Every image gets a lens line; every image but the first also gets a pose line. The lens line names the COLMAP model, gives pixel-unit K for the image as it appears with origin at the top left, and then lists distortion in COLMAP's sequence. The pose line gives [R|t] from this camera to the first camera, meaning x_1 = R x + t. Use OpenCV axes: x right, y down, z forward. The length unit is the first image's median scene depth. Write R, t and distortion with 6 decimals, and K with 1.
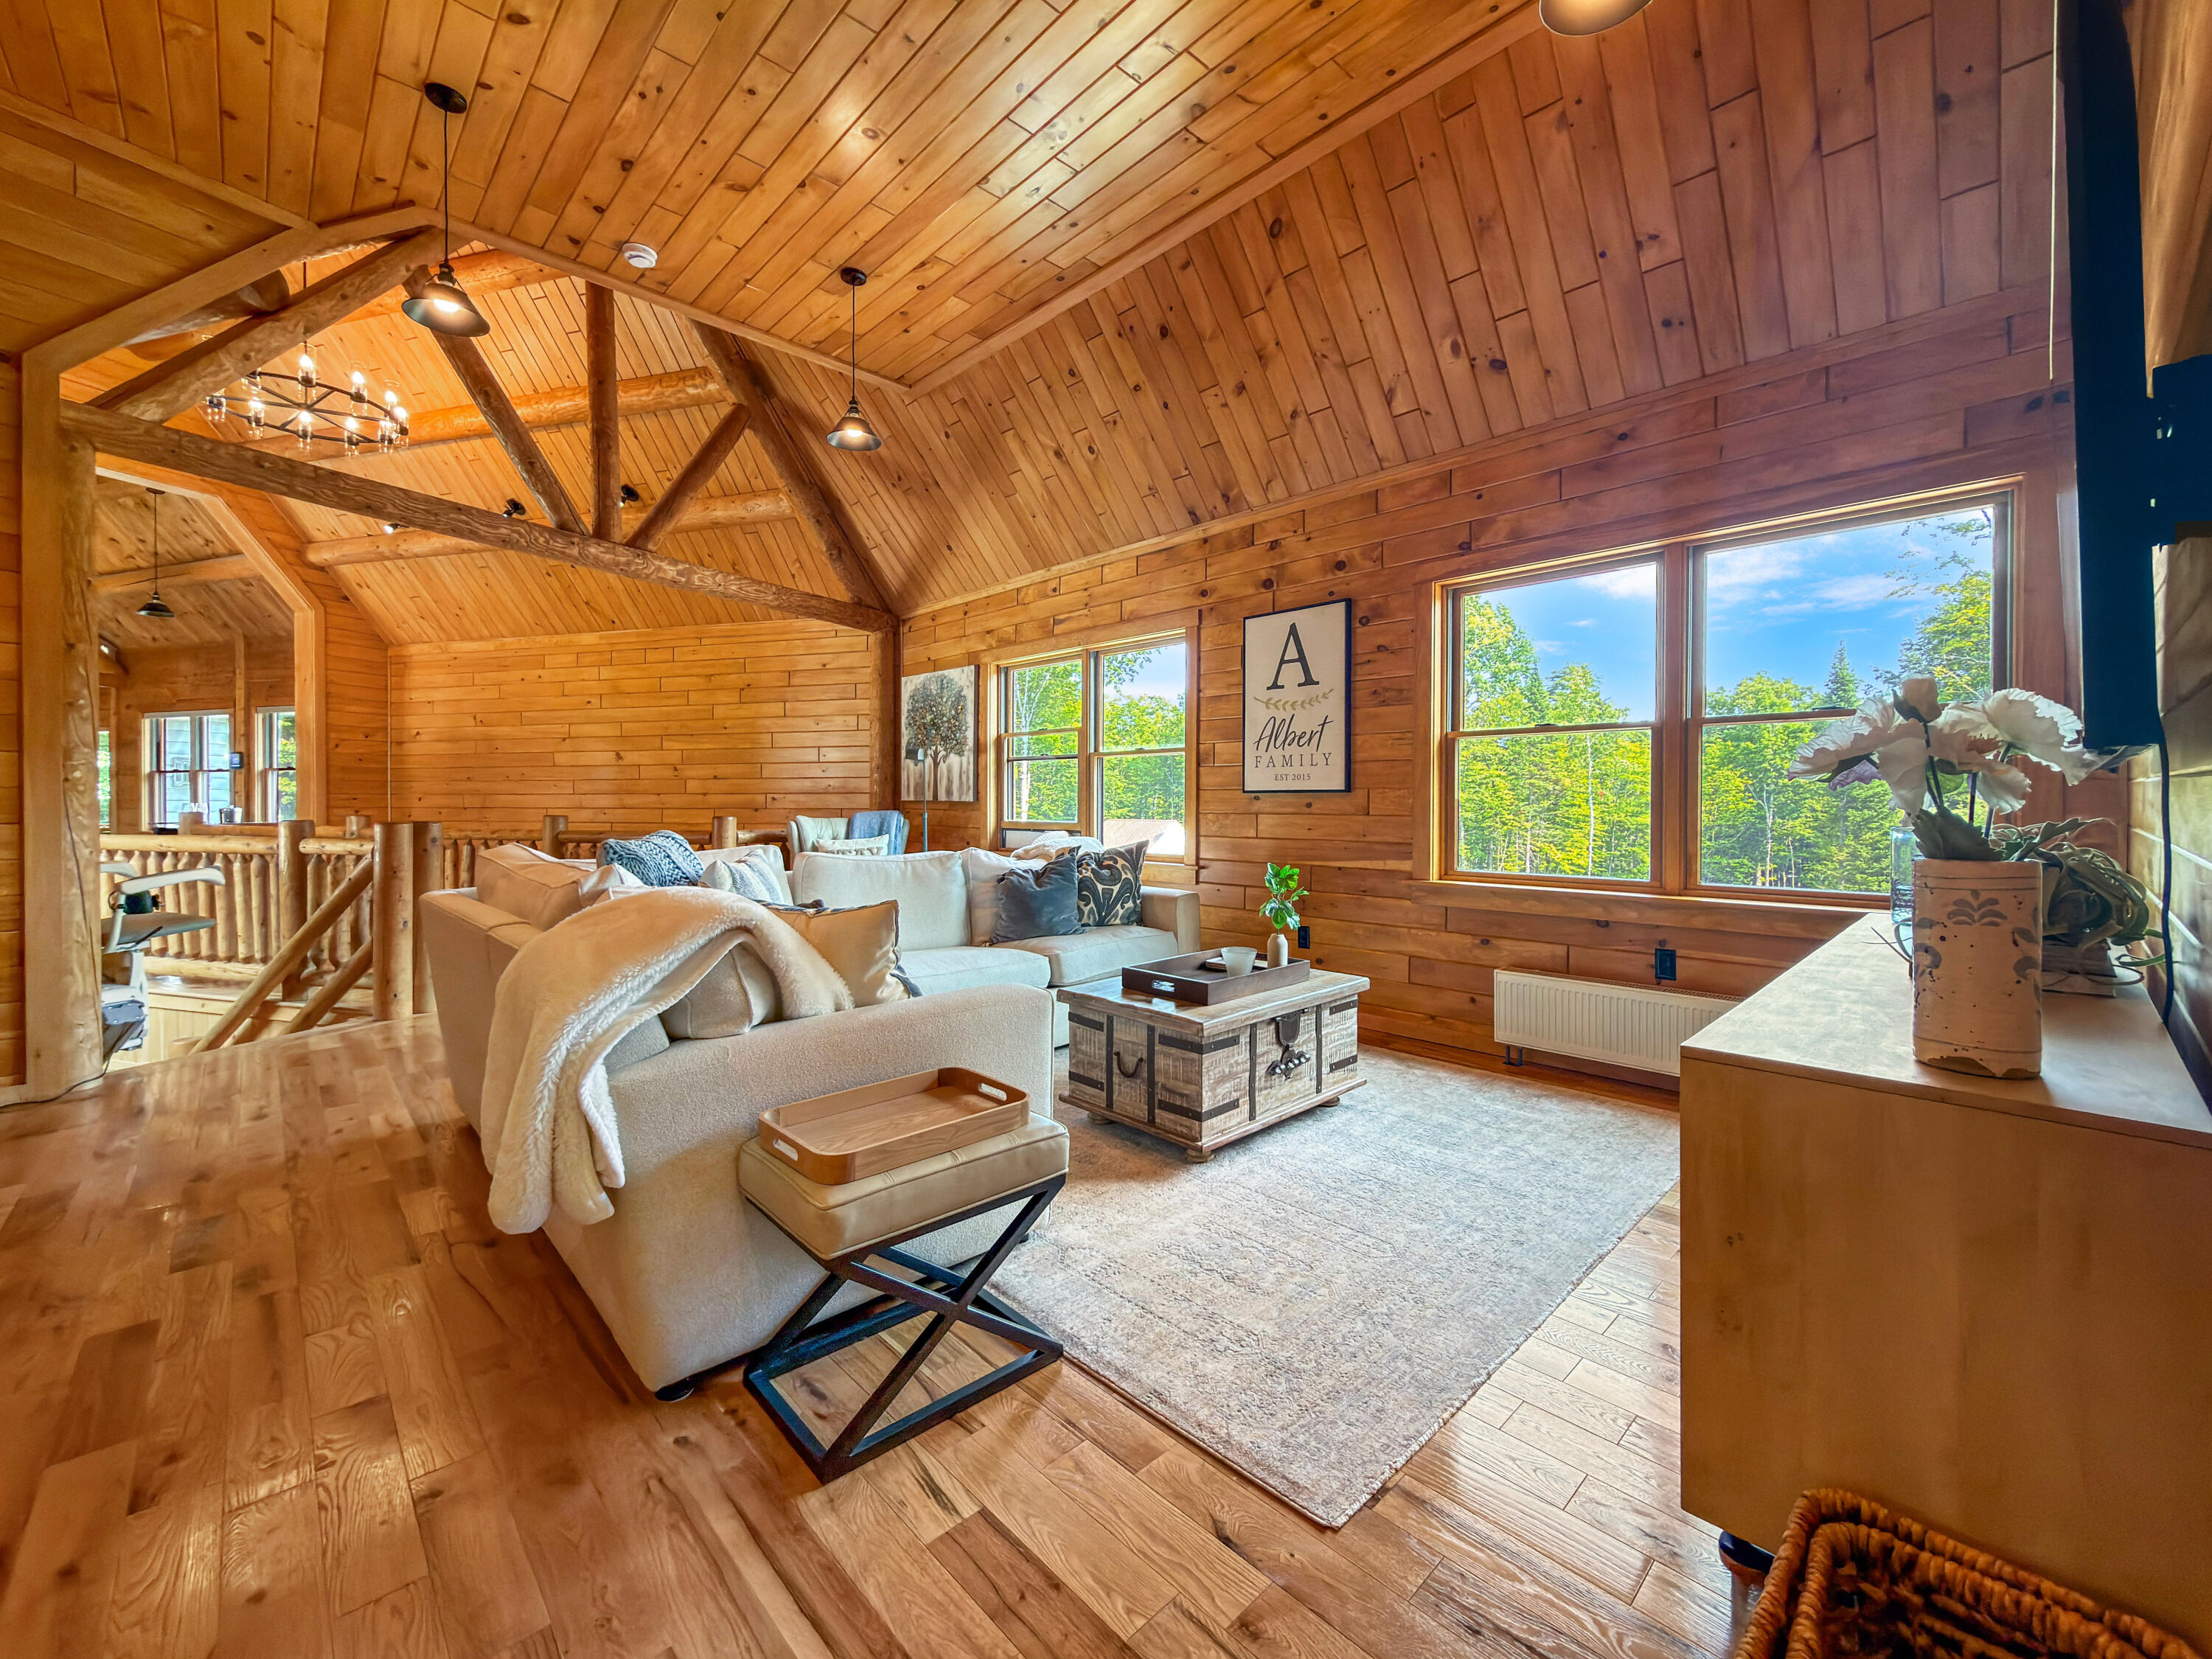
lens RADIAL K [[902.2, 0, 1121.4], [0, 902.2, 807.4], [0, 0, 1]] dist [-0.000495, -0.000141]
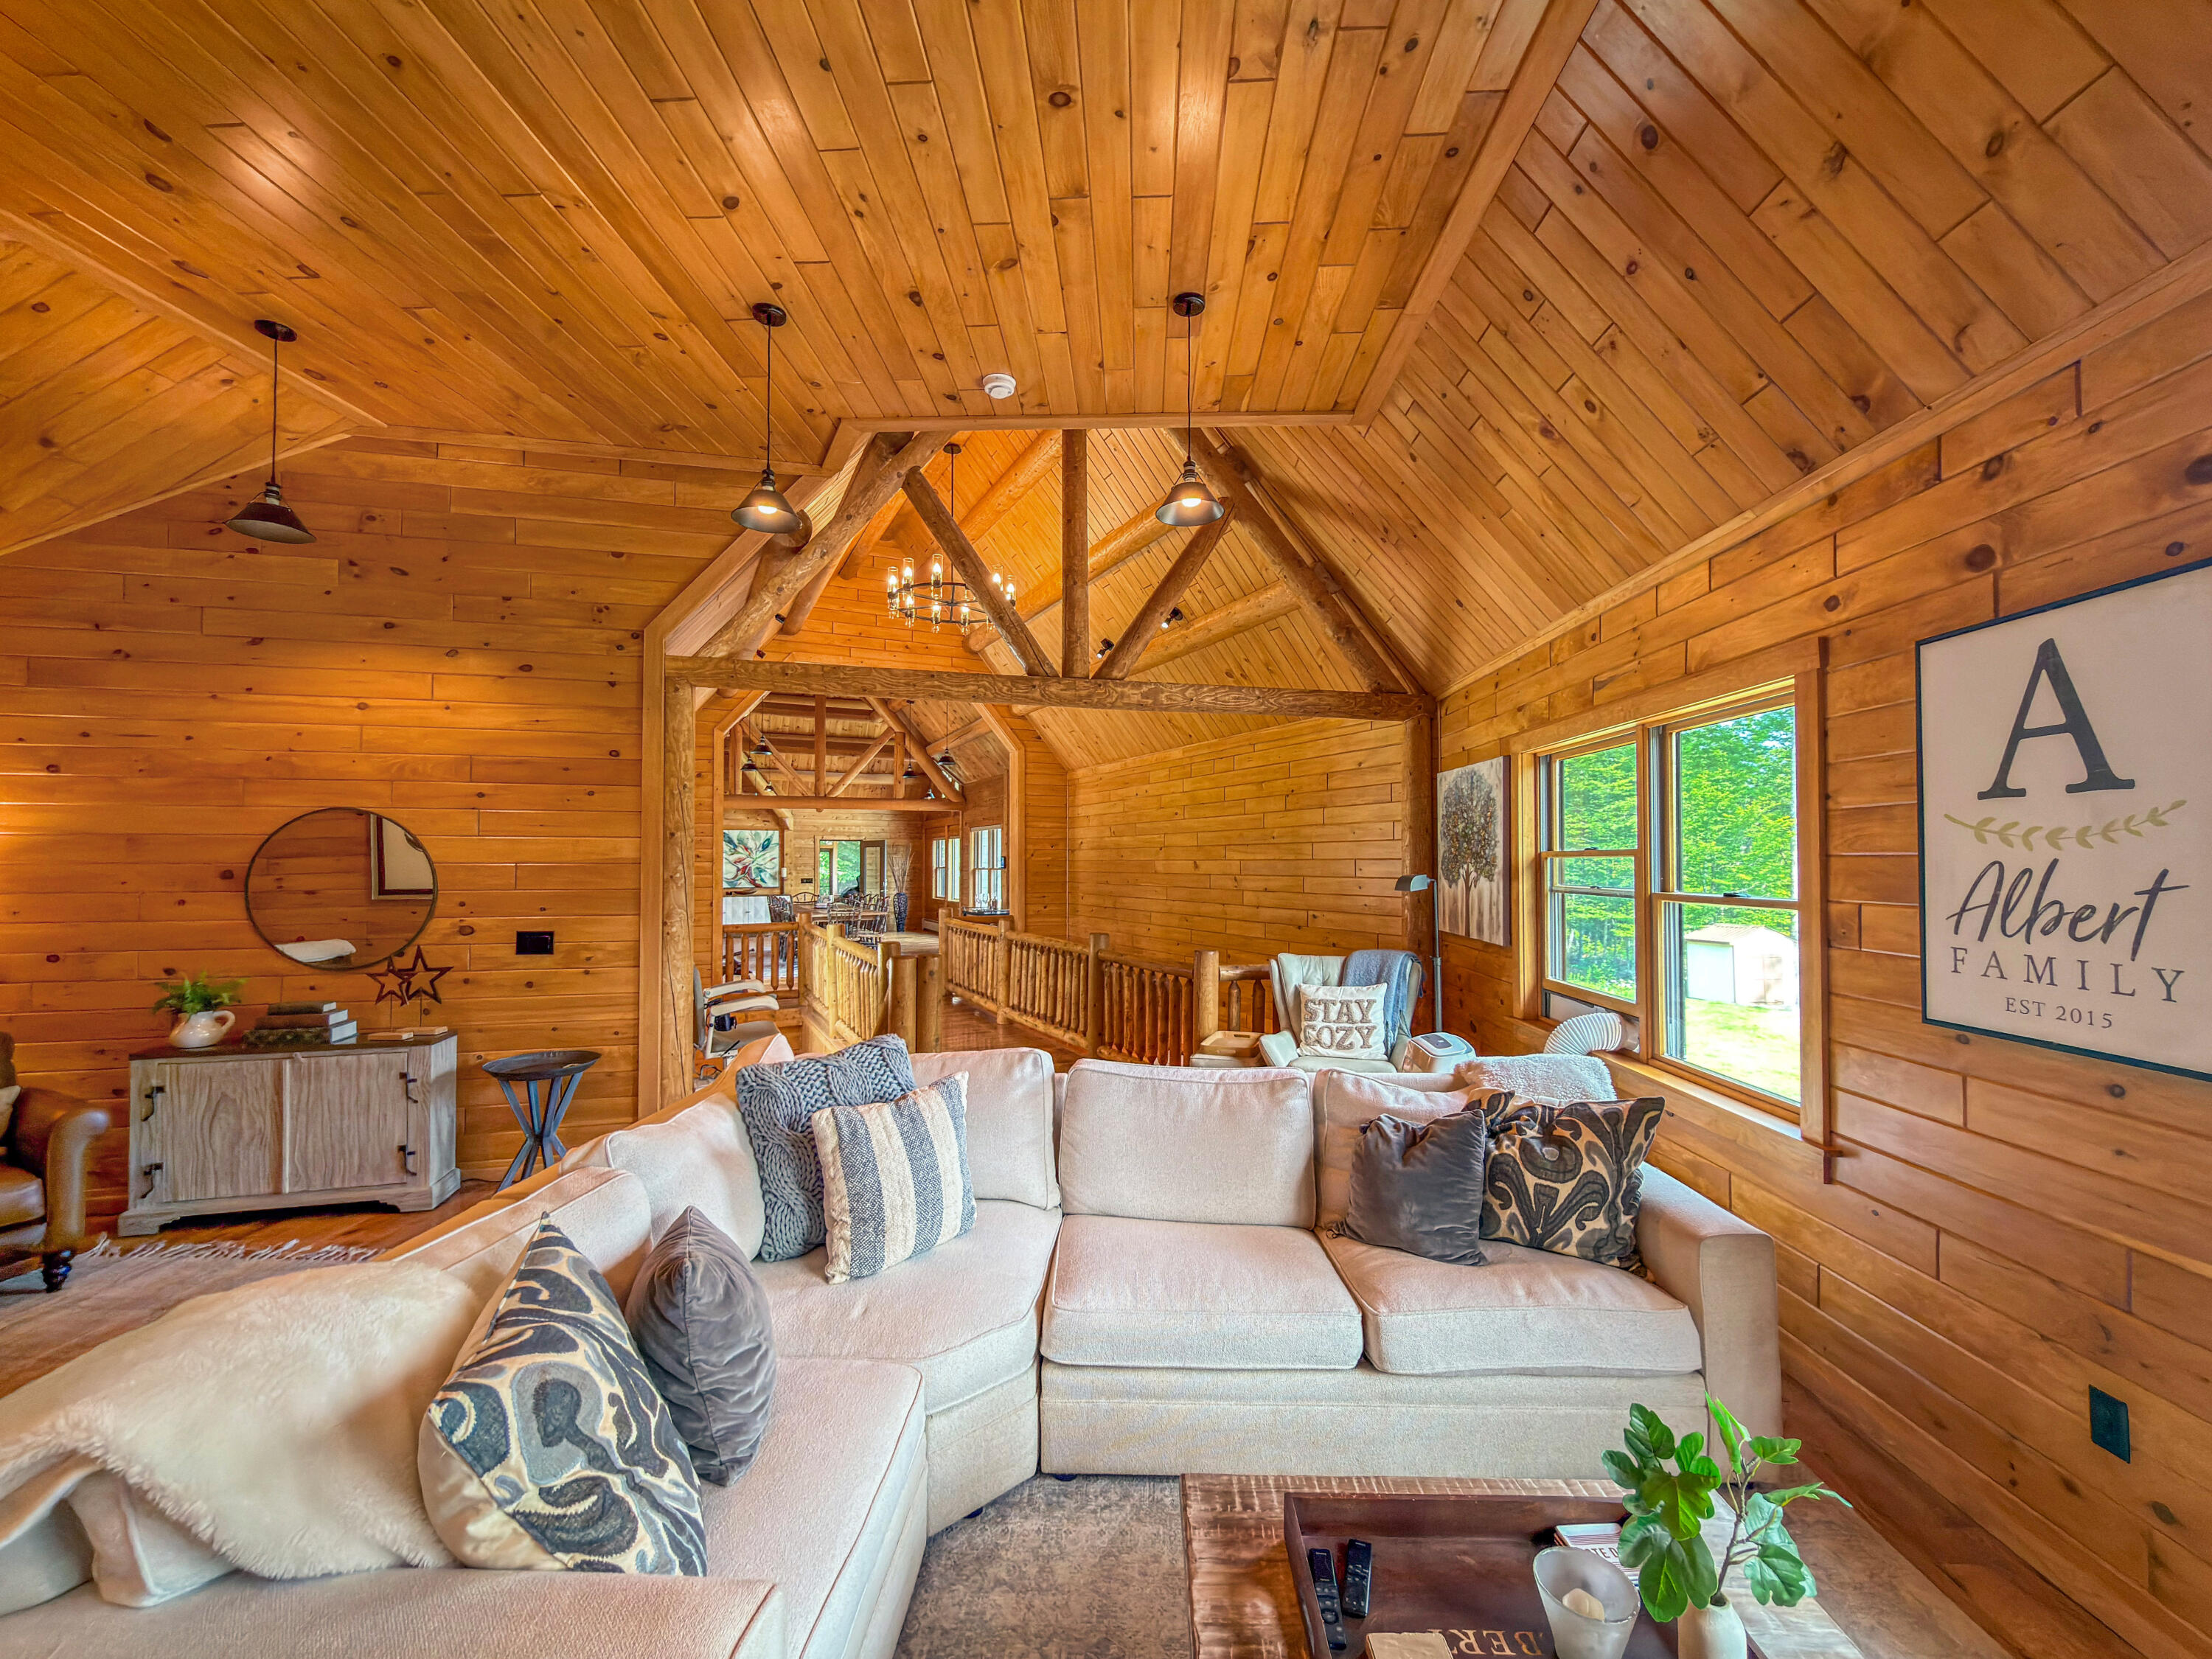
lens RADIAL K [[887.0, 0, 1105.8], [0, 887.0, 838.7], [0, 0, 1]] dist [0.000084, 0.000094]
pose [[0.690014, -0.019912, -0.723522, 0.170708], [-0.003686, 0.999512, -0.031023, -0.090969], [0.723787, 0.024073, 0.689604, 0.375939]]
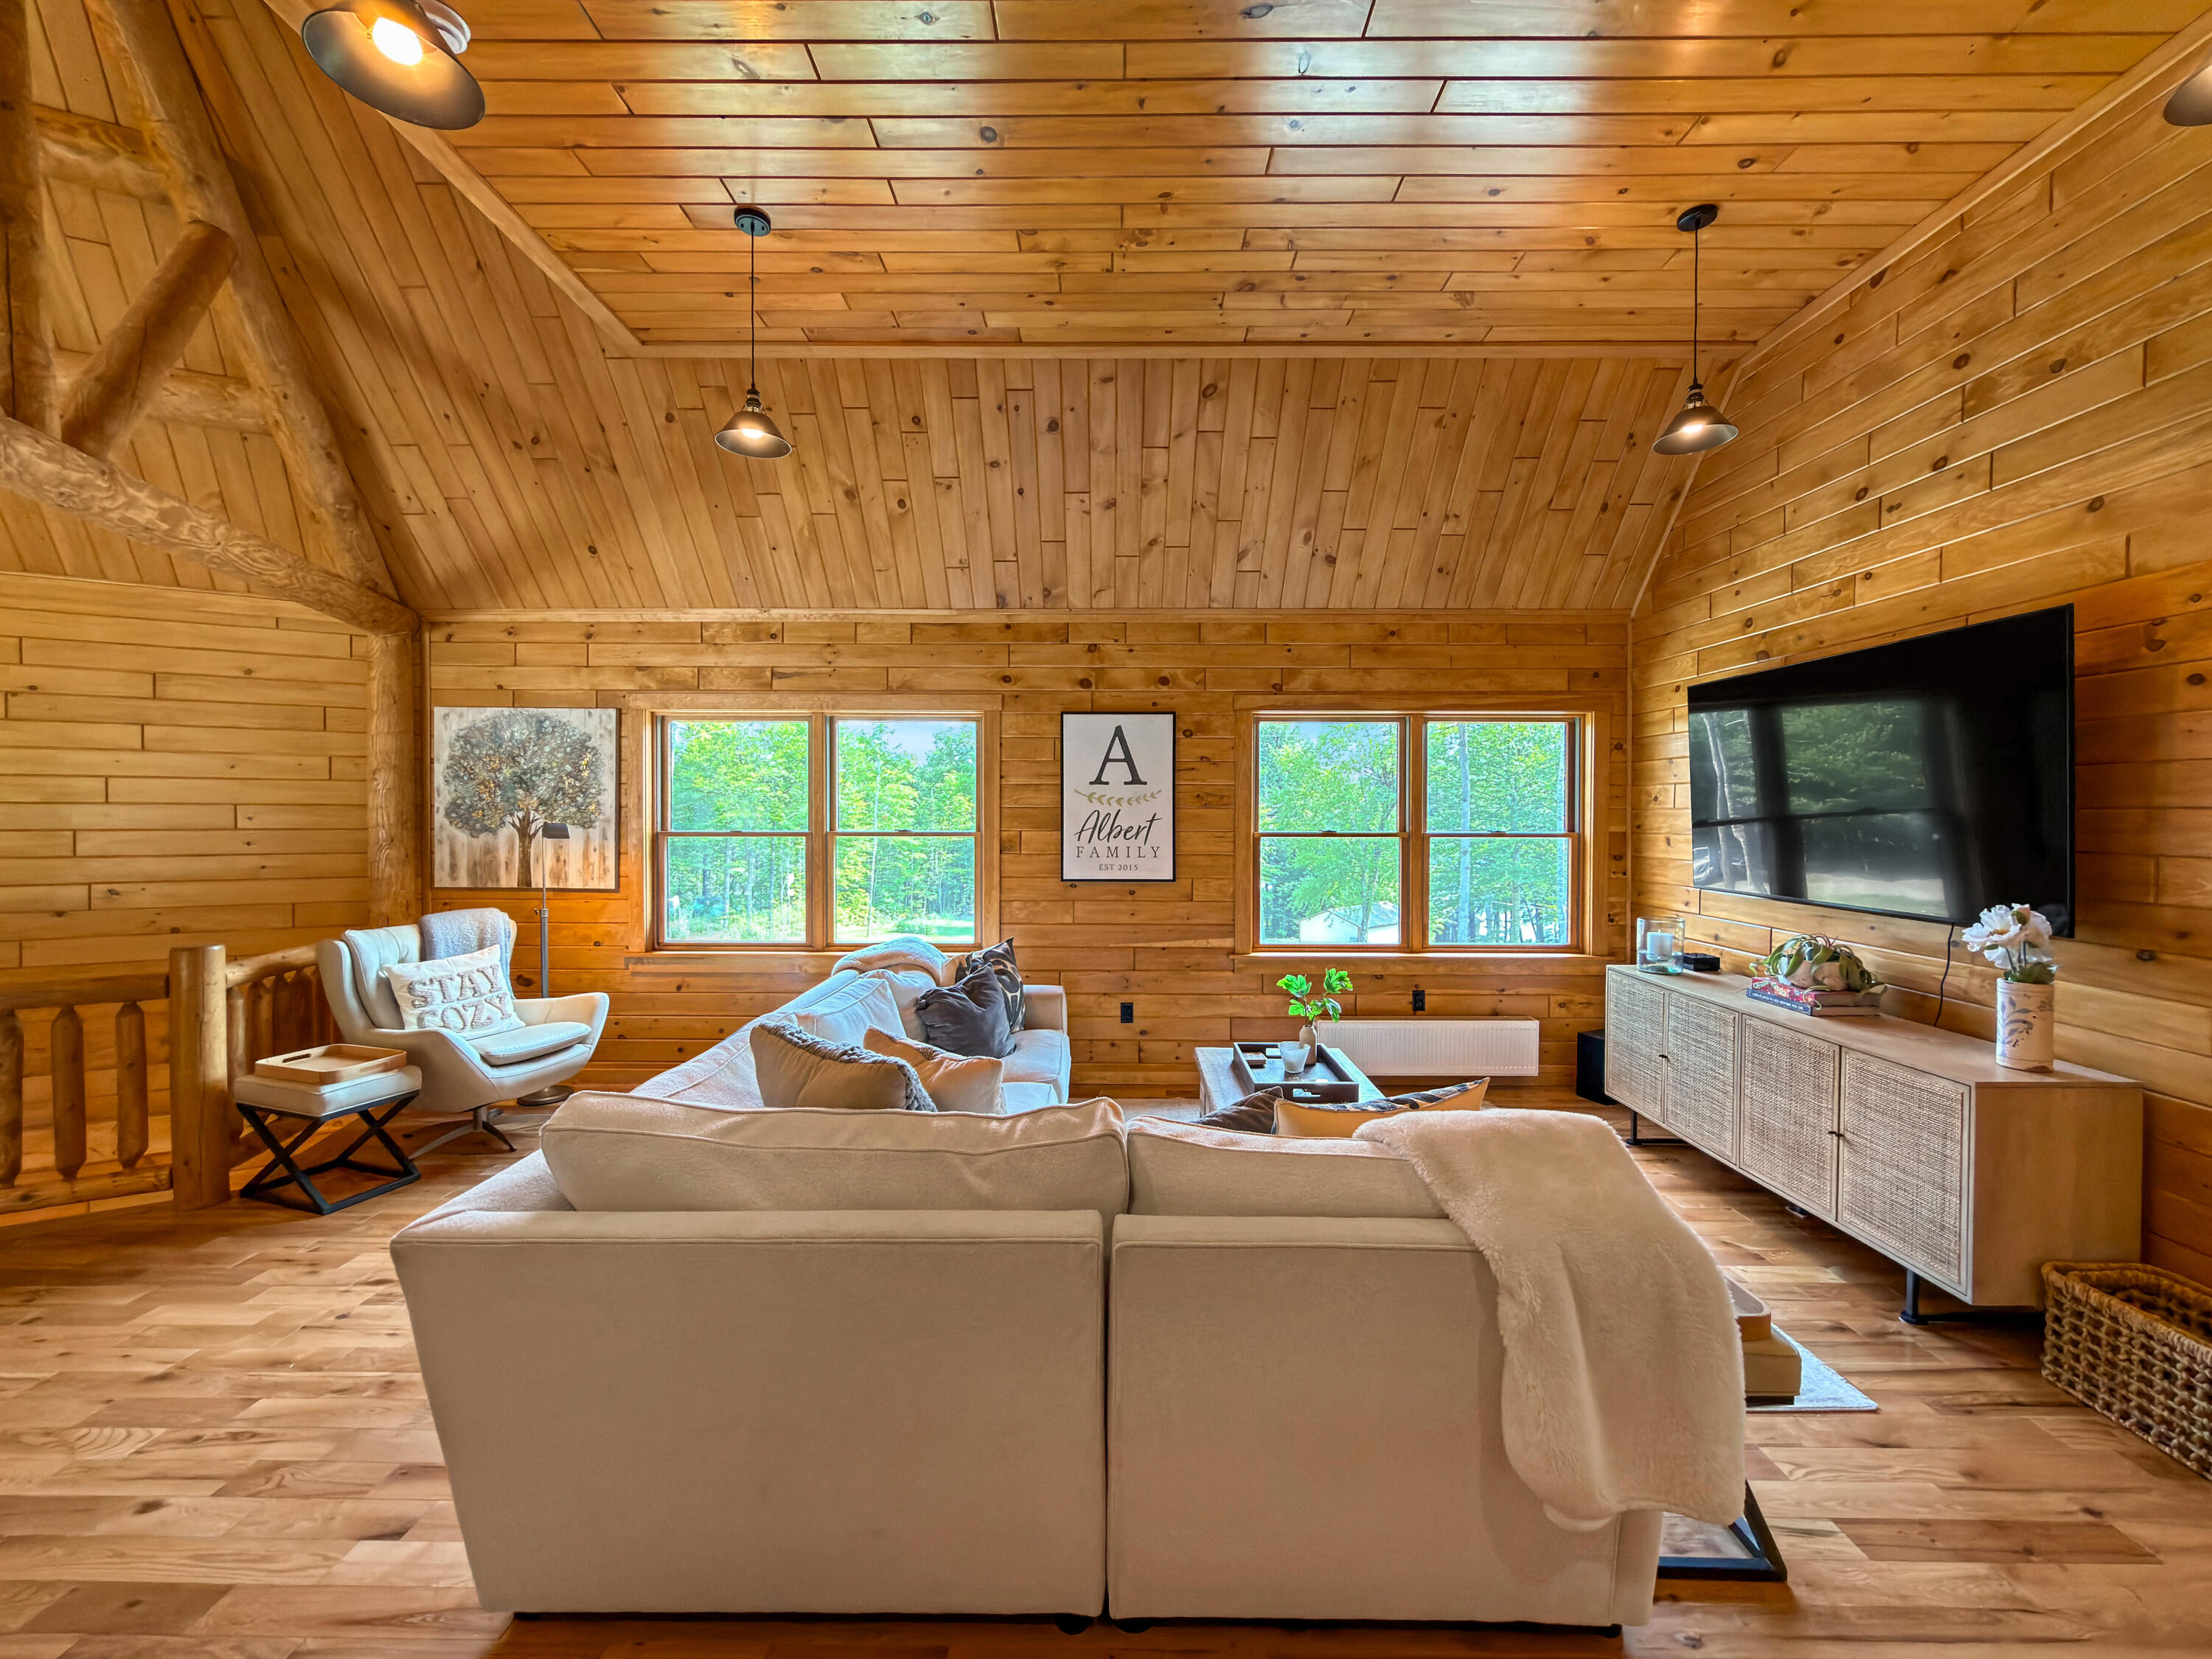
lens RADIAL K [[884.4, 0, 1111.6], [0, 884.4, 831.4], [0, 0, 1]] dist [0.000204, -0.000037]
pose [[0.699632, -0.009879, 0.714435, -0.533752], [0.002512, 0.999932, 0.011367, -0.082258], [-0.714499, -0.006158, 0.699609, 0.240773]]
